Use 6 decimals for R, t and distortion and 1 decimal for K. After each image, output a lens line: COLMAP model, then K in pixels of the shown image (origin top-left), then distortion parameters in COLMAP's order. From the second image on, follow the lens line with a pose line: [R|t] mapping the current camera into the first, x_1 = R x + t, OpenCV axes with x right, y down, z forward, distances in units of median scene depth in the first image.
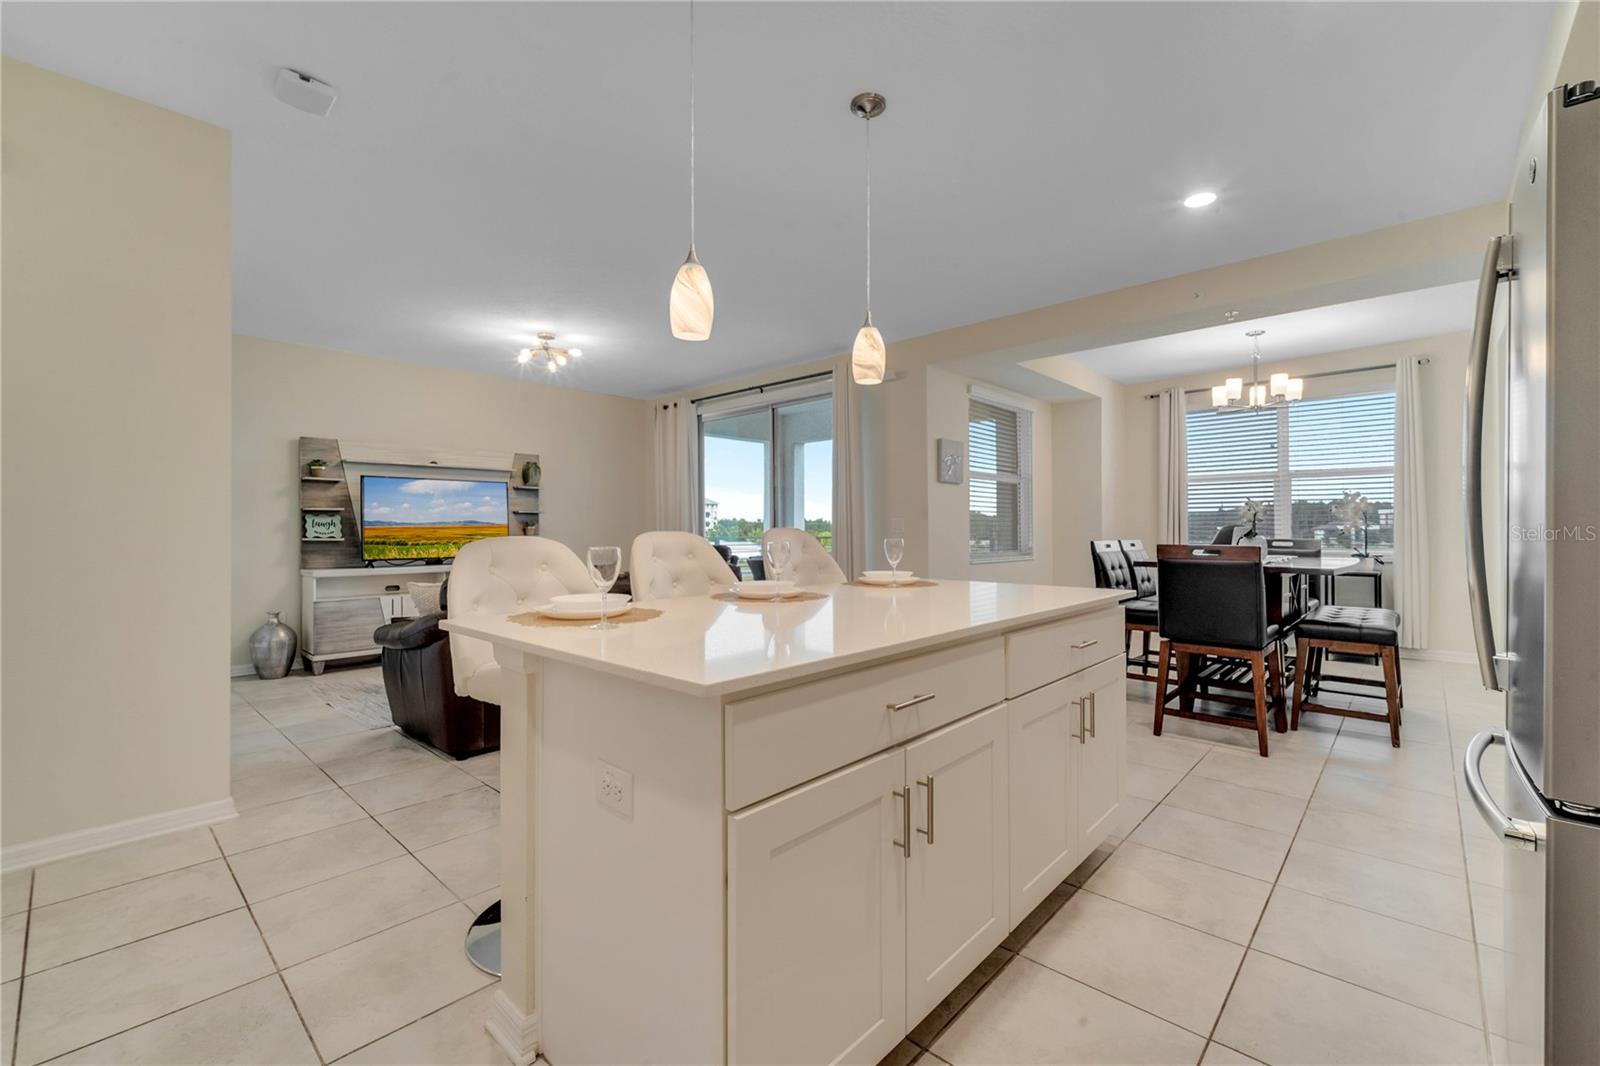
lens RADIAL K [[656.3, 0, 804.8], [0, 656.3, 535.4], [0, 0, 1]] dist [0.005729, -0.002127]
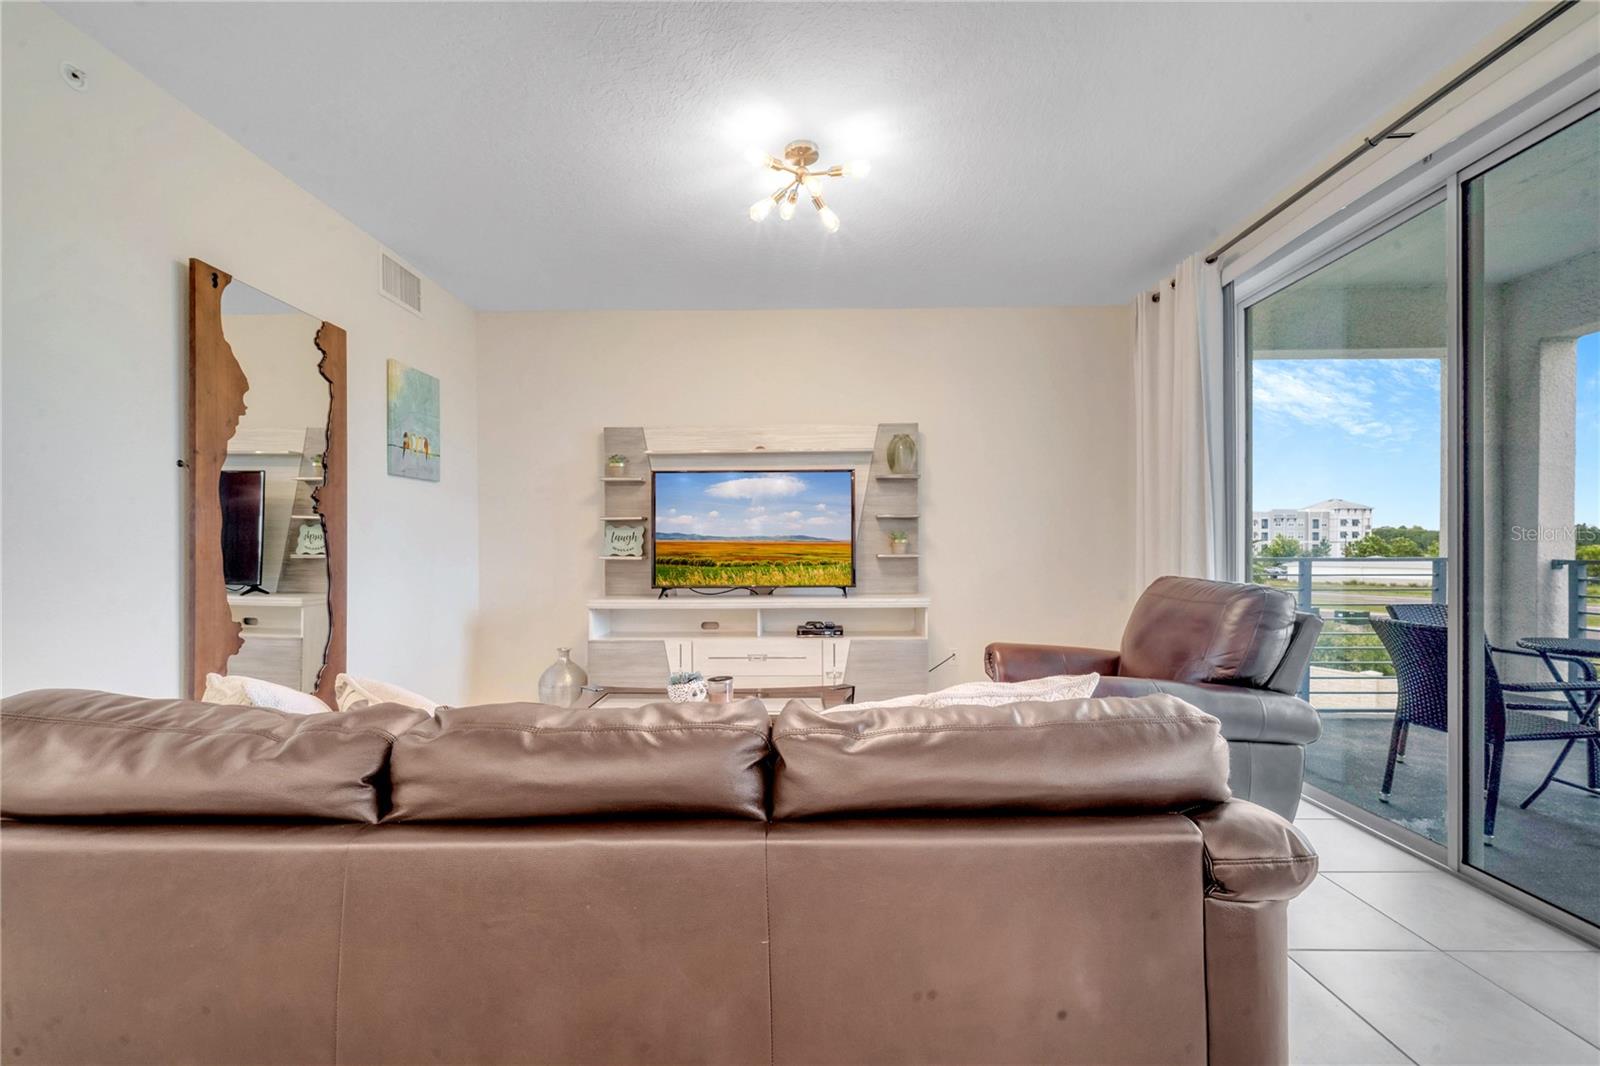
lens RADIAL K [[656.3, 0, 801.7], [0, 656.3, 556.7], [0, 0, 1]] dist [0.005729, -0.002127]
pose [[0.664791, 0.016702, -0.746843, -0.023082], [-0.006762, 0.999844, 0.016341, -0.008441], [0.746999, -0.005813, 0.664800, 0.612474]]
